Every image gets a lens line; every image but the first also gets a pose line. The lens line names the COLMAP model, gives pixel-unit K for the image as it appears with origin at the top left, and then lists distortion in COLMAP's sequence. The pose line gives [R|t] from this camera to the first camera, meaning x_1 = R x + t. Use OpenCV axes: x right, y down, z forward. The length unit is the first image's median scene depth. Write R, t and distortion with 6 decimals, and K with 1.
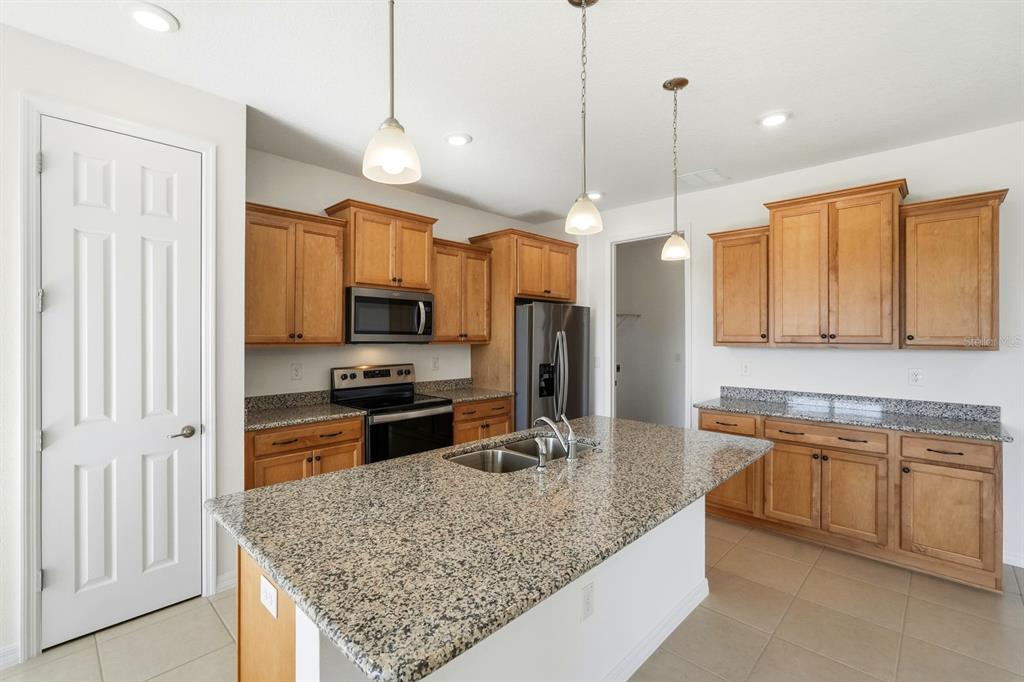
lens RADIAL K [[463.2, 0, 515.4], [0, 463.2, 336.0], [0, 0, 1]] dist [0.001084, 0.000705]
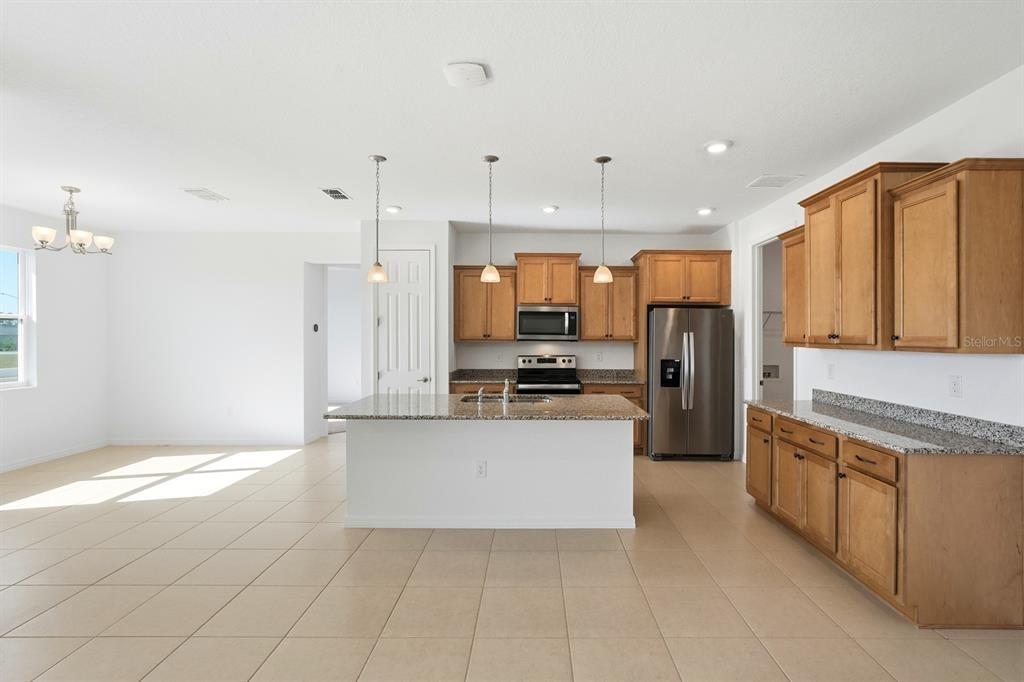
lens RADIAL K [[467.0, 0, 532.3], [0, 467.0, 332.8], [0, 0, 1]] dist [-0.002010, 0.000006]
pose [[0.688111, -0.004530, -0.725592, 0.868194], [-0.001836, 0.999966, -0.007985, 0.001972], [0.725603, 0.006827, 0.688079, -0.101530]]
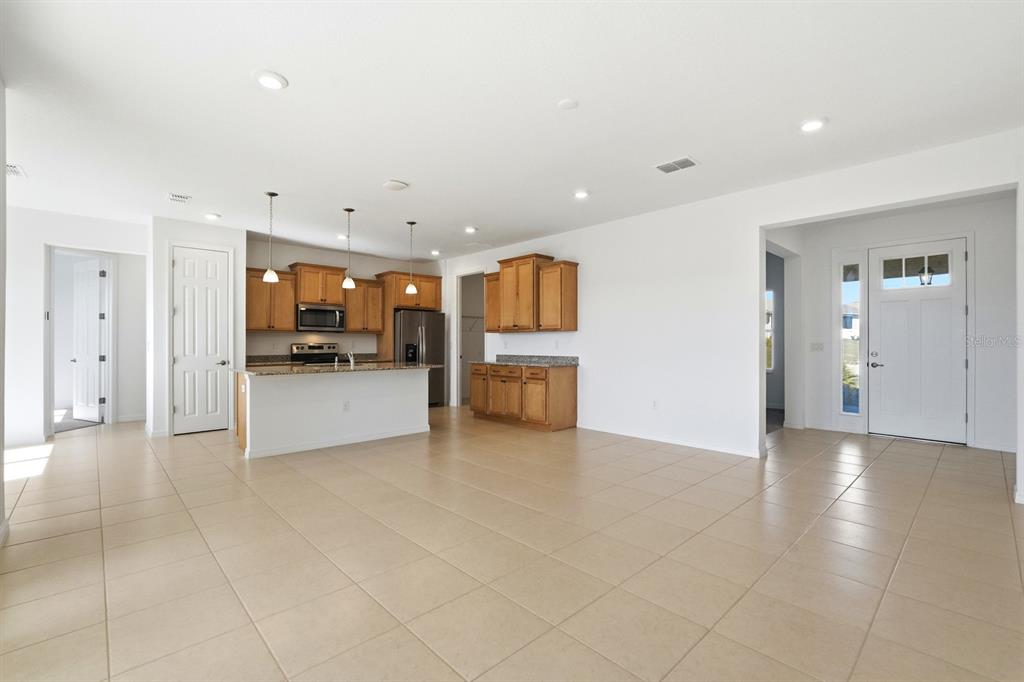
lens RADIAL K [[457.1, 0, 512.0], [0, 457.1, 341.0], [0, 0, 1]] dist [-0.002851, 0.000190]
pose [[0.998325, -0.003480, -0.057758, 0.715725], [0.003189, 0.999982, -0.005118, 0.073704], [0.057775, 0.004925, 0.998317, -0.988199]]
